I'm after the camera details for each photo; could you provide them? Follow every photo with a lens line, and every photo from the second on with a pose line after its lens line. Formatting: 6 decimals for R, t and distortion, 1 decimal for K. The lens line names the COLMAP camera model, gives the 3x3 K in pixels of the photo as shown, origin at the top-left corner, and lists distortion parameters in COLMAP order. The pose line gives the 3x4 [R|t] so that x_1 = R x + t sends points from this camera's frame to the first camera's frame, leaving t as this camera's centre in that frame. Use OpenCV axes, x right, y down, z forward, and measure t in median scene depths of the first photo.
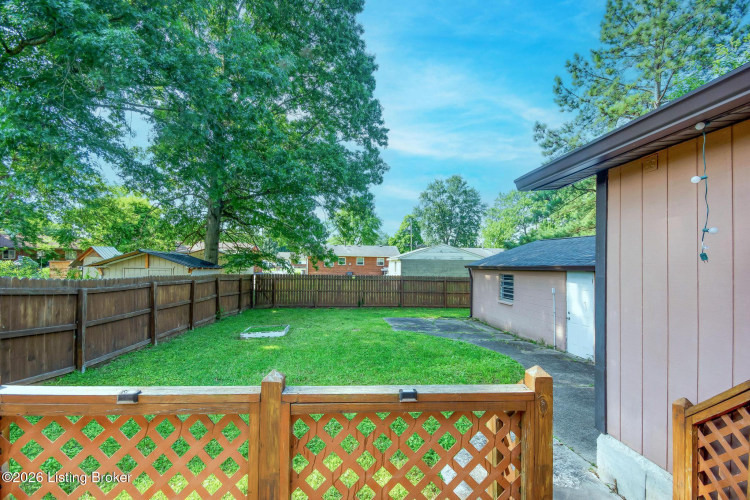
lens RADIAL K [[331.2, 0, 372.8], [0, 331.2, 262.7], [0, 0, 1]] dist [0.003613, 0.000286]
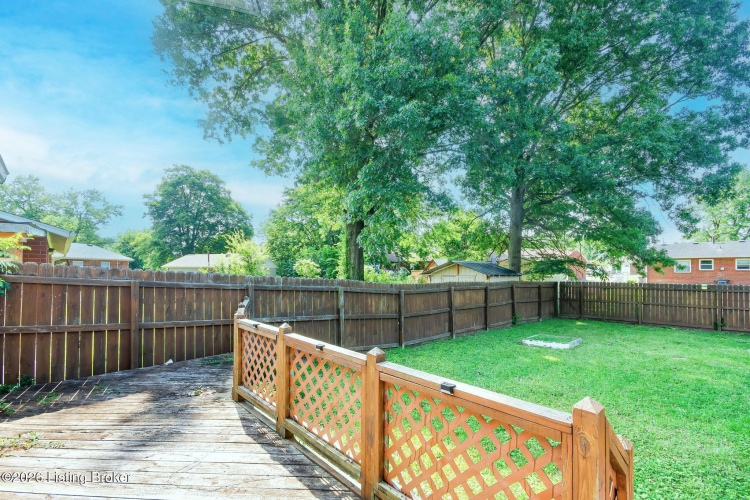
lens RADIAL K [[337.8, 0, 384.3], [0, 337.8, 273.5], [0, 0, 1]] dist [-0.001179, -0.000144]
pose [[0.629242, -0.006824, -0.777180, 0.078802], [0.016362, 0.999856, 0.004468, -0.000814], [0.777038, -0.015528, 0.629263, 0.008354]]
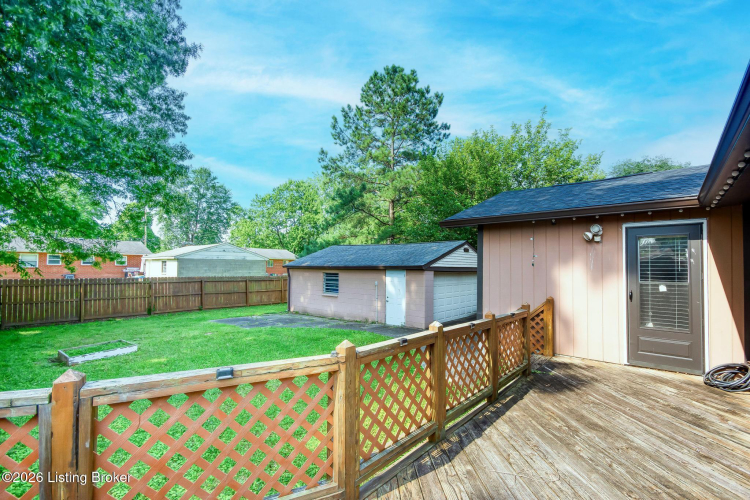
lens RADIAL K [[333.1, 0, 377.2], [0, 333.1, 259.2], [0, 0, 1]] dist [-0.000424, -0.000373]
pose [[0.710608, 0.007887, 0.703544, -0.239190], [-0.003428, 0.999964, -0.007748, -0.004584], [-0.703580, 0.003094, 0.710609, -0.019568]]
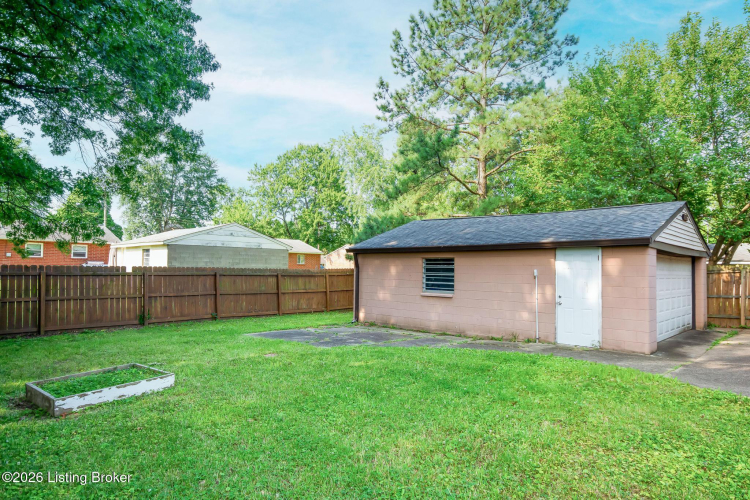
lens RADIAL K [[445.8, 0, 372.3], [0, 445.8, 261.7], [0, 0, 1]] dist [0.016670, 0.002358]
pose [[0.748082, 0.007927, 0.663558, -0.258315], [-0.007287, 0.999966, -0.003731, 0.031714], [-0.663566, -0.002044, 0.748115, 0.212894]]
